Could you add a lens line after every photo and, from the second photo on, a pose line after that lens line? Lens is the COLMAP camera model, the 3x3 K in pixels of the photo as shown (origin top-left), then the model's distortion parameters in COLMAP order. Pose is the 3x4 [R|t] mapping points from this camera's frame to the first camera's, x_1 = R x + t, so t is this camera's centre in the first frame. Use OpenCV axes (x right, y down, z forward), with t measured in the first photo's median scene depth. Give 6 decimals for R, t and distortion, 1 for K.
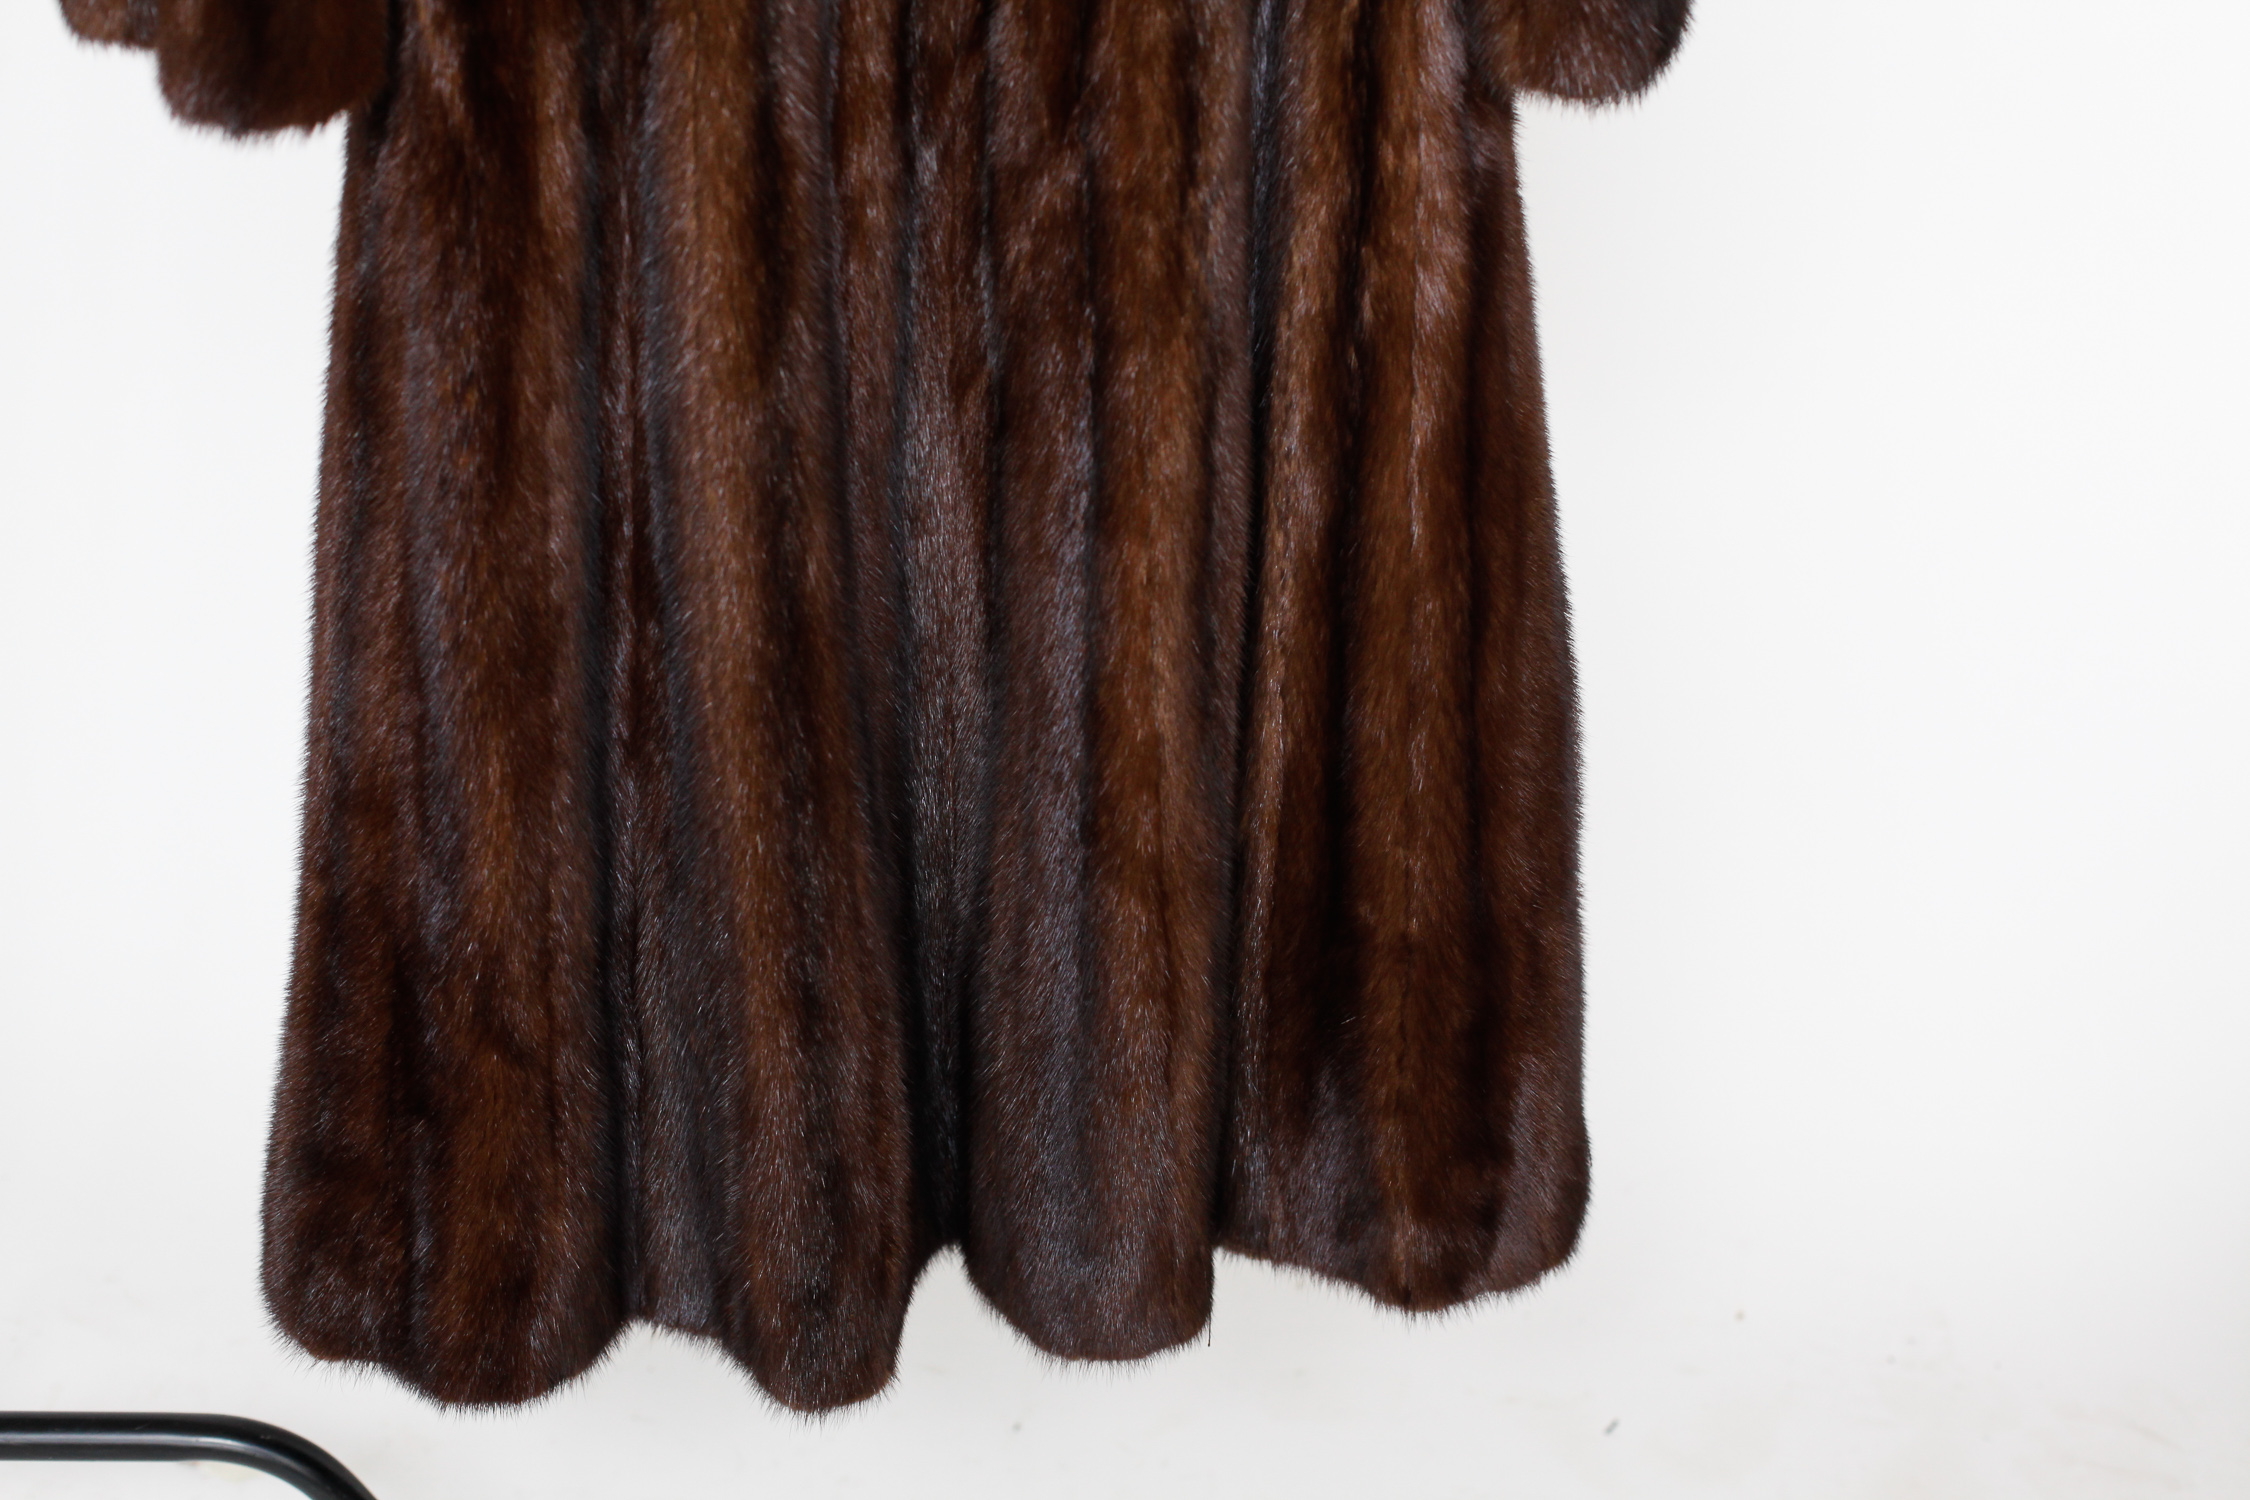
lens RADIAL K [[3507.2, 0, 1125.0], [0, 3507.2, 750.0], [0, 0, 1]] dist [-0.021007, -1.259195]
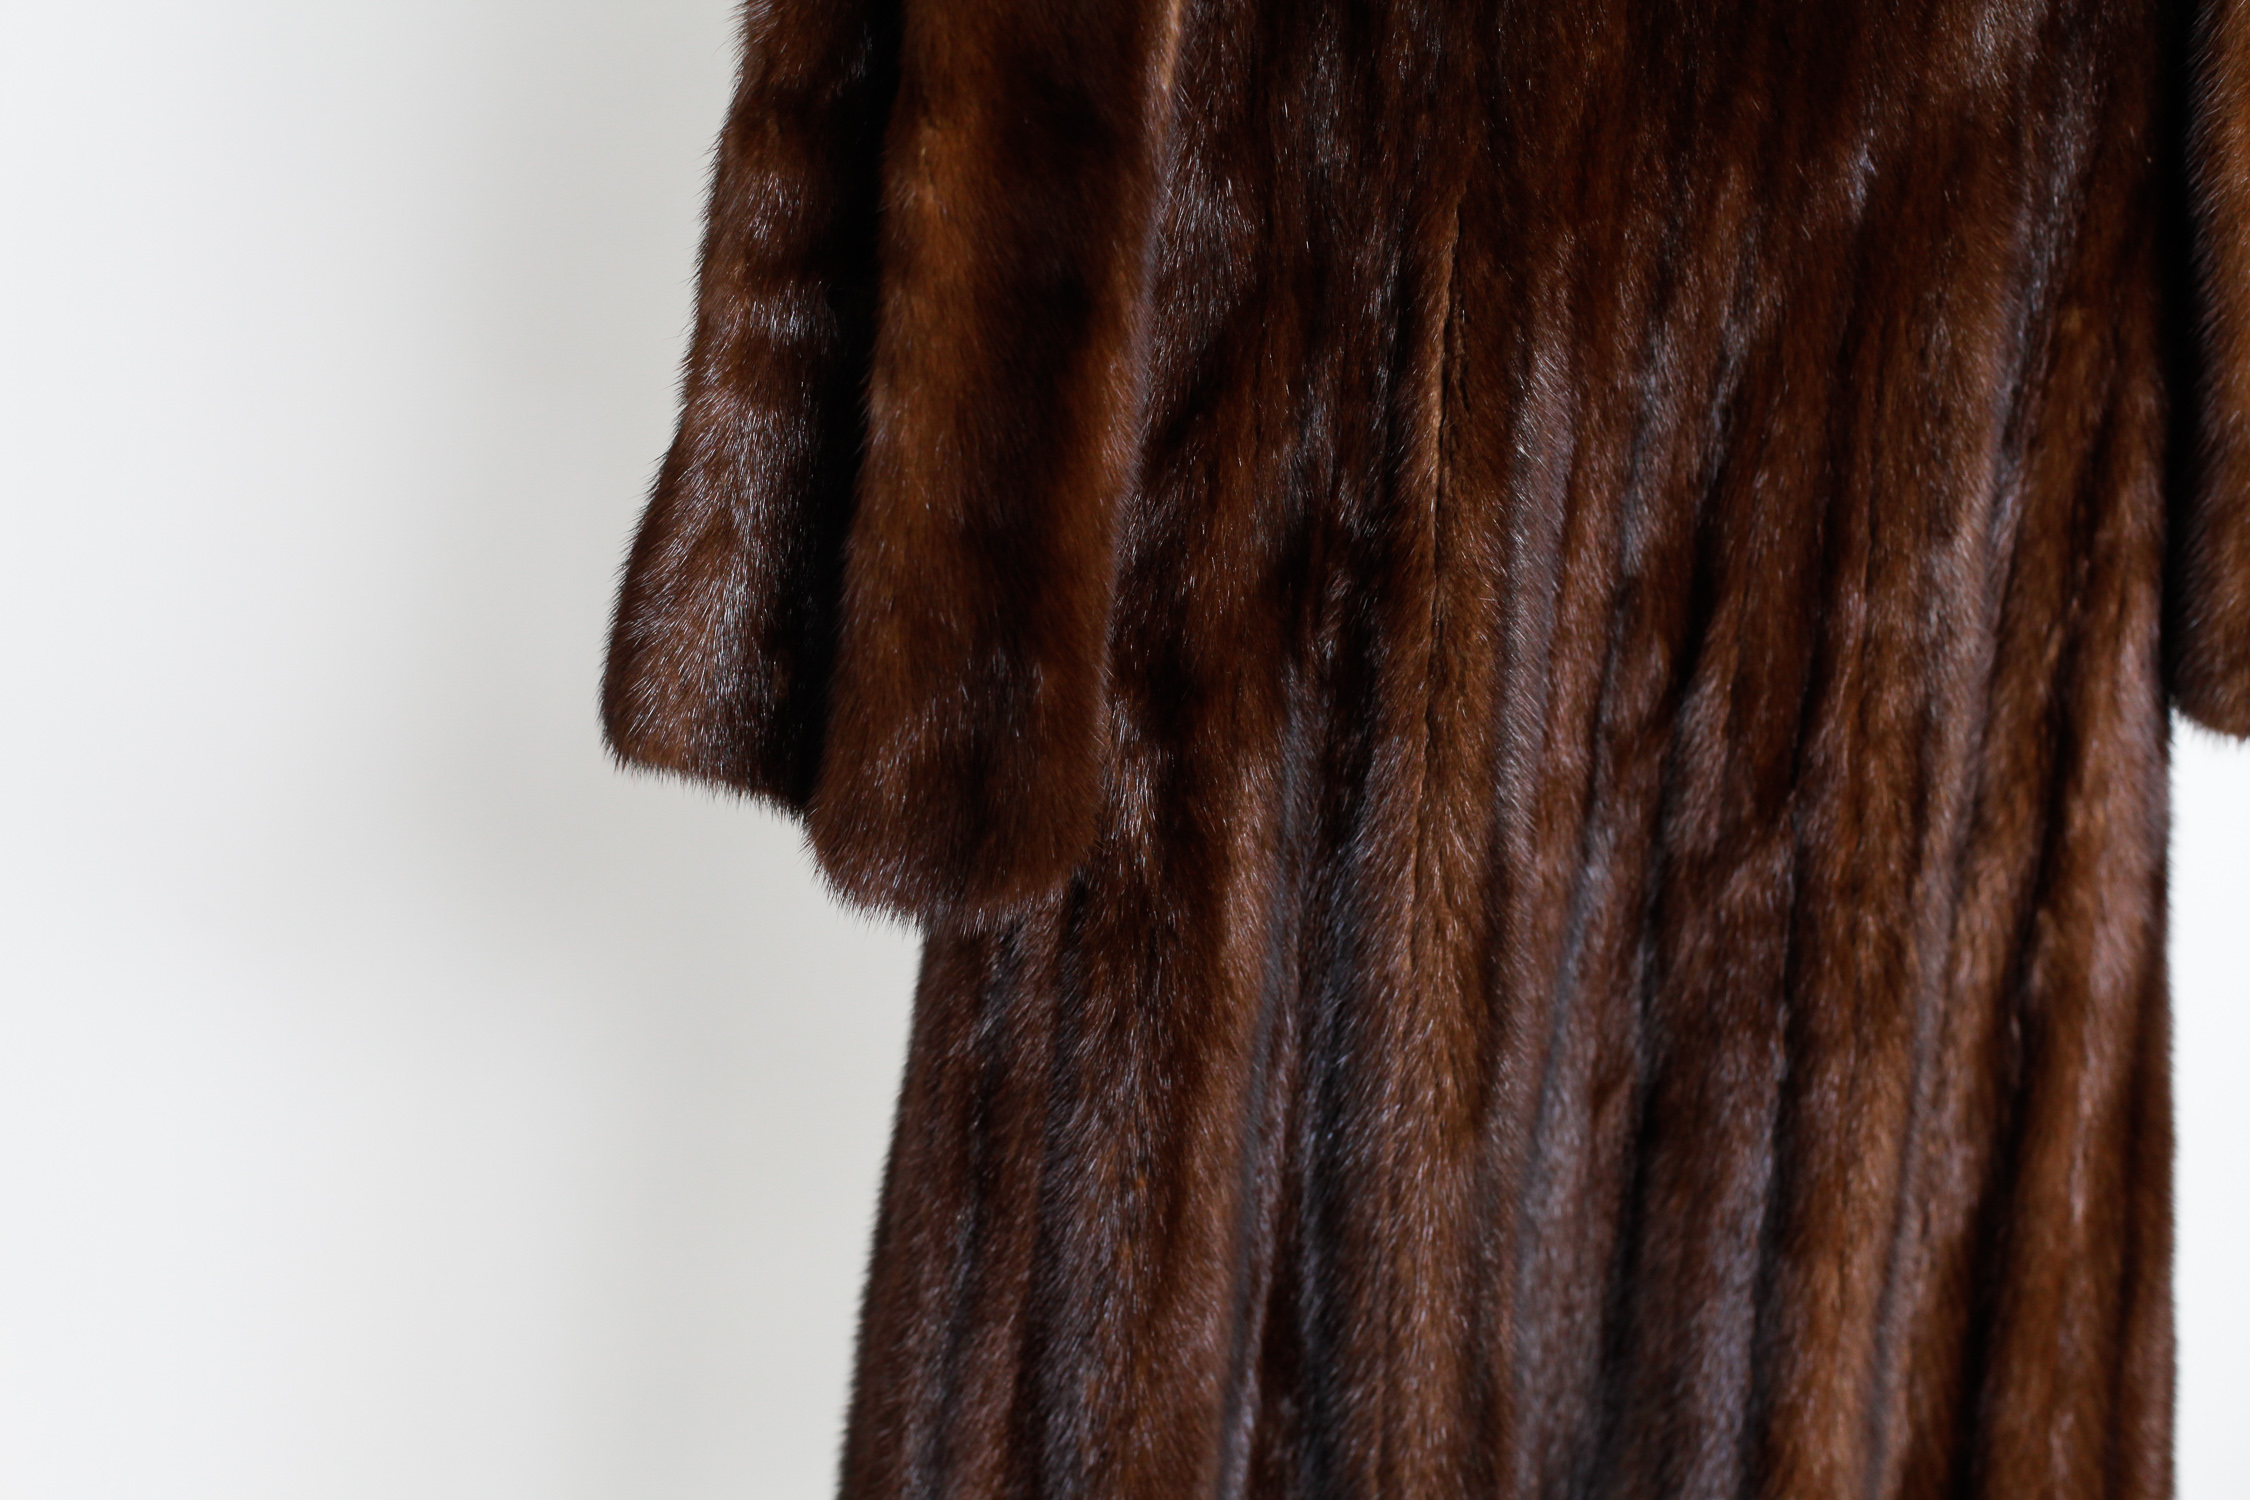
lens RADIAL K [[3507.2, 0, 1125.0], [0, 3507.2, 750.0], [0, 0, 1]] dist [-0.021007, -1.259195]
pose [[0.984467, -0.054288, 0.166964, -0.315177], [0.066914, 0.995233, -0.070948, -0.138924], [-0.162317, 0.081018, 0.983407, 0.157523]]
